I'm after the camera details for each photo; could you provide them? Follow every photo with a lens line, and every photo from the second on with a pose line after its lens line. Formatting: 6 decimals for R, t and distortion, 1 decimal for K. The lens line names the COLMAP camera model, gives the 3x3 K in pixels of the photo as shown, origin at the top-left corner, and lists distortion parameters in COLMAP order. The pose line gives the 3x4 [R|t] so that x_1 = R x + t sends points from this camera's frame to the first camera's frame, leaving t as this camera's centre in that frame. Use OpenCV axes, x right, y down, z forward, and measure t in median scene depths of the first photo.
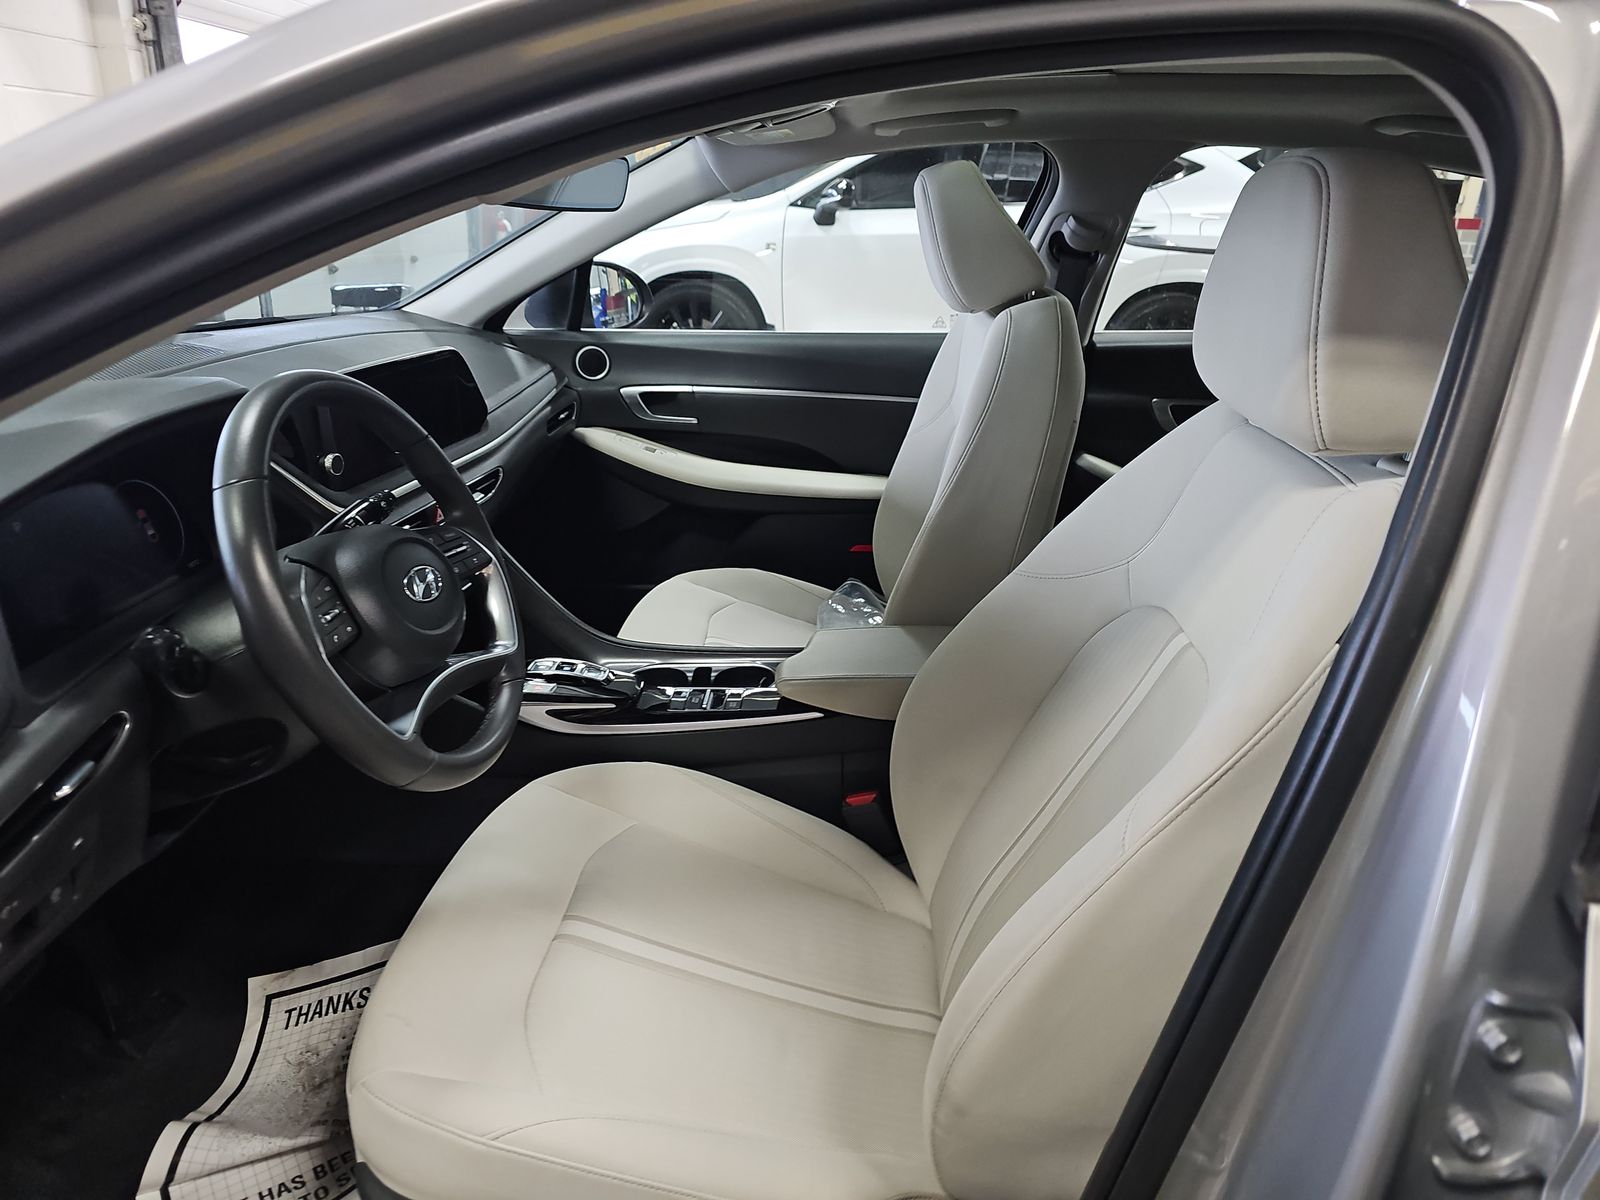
lens RADIAL K [[1074.8, 0, 764.5], [0, 1074.8, 600.1], [0, 0, 1]] dist [0.040760, -0.000518]
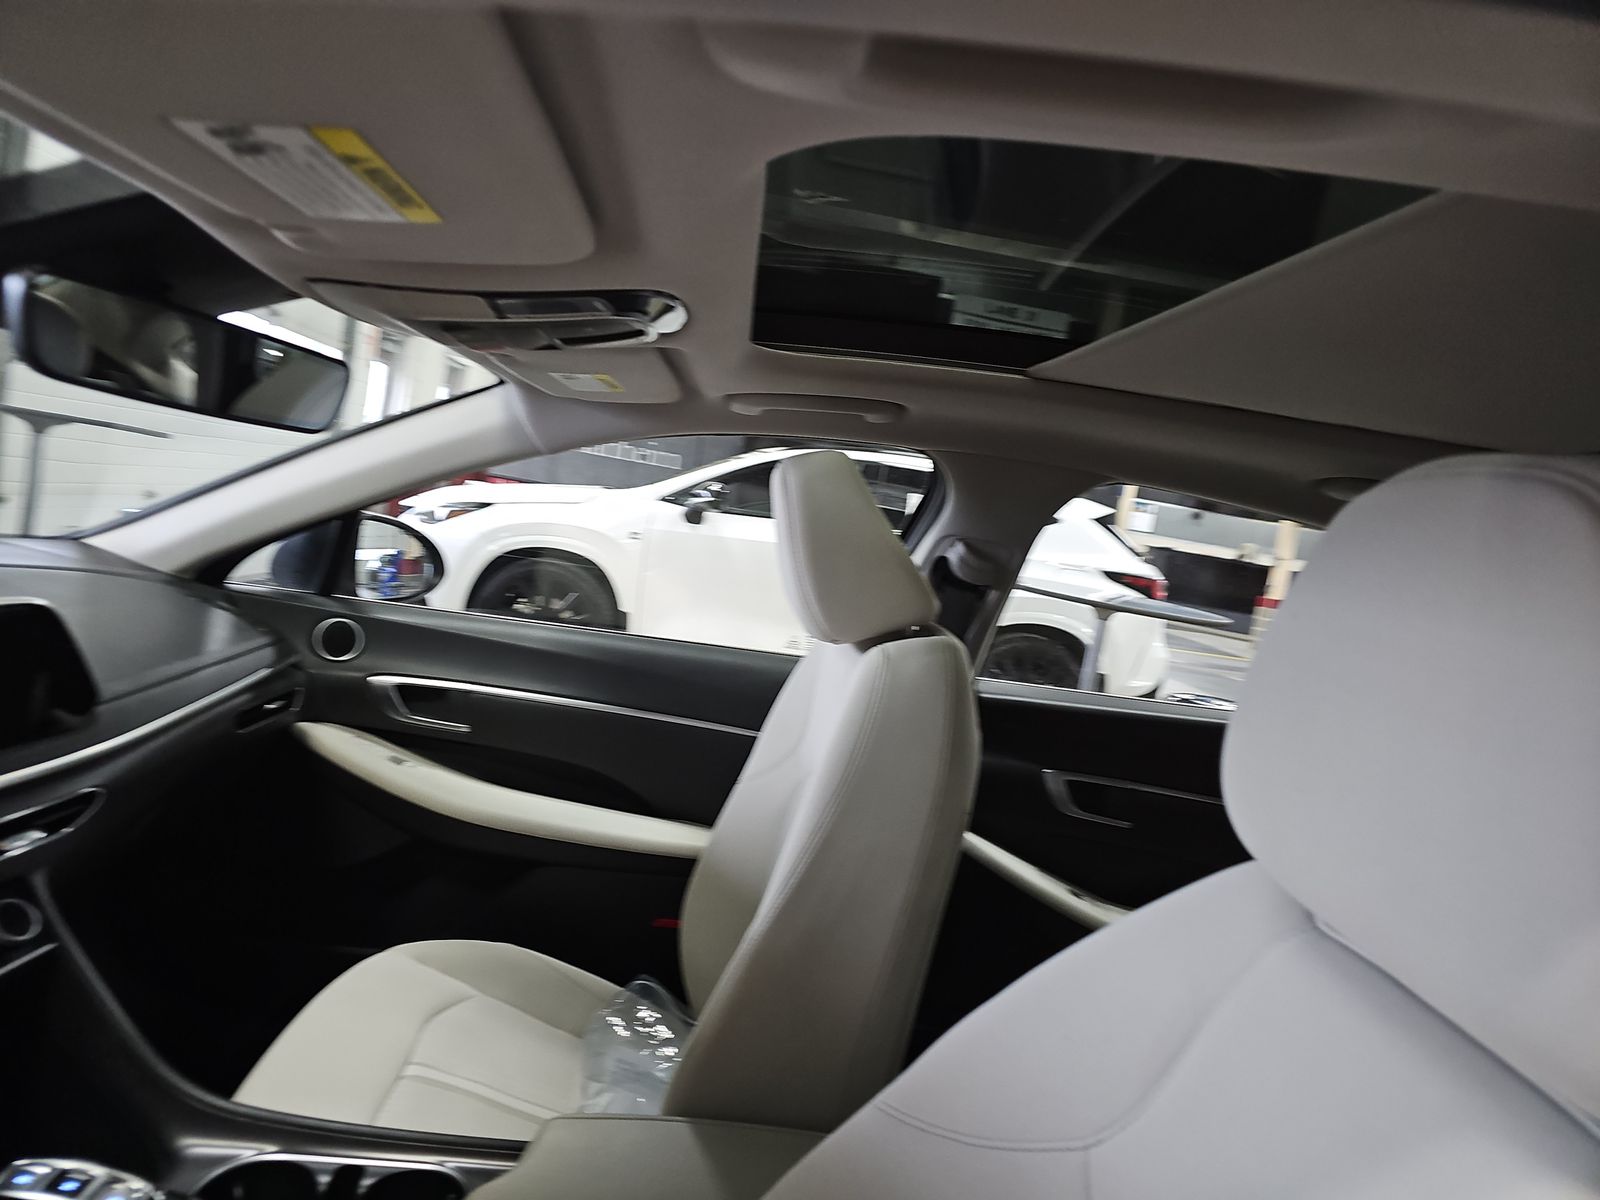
lens RADIAL K [[1074.8, 0, 764.5], [0, 1074.8, 600.1], [0, 0, 1]] dist [0.040760, -0.000518]
pose [[0.984785, 0.125764, 0.119927, 0.040778], [-0.089776, 0.959073, -0.268550, -0.070517], [-0.148793, 0.253697, 0.955771, 0.226120]]
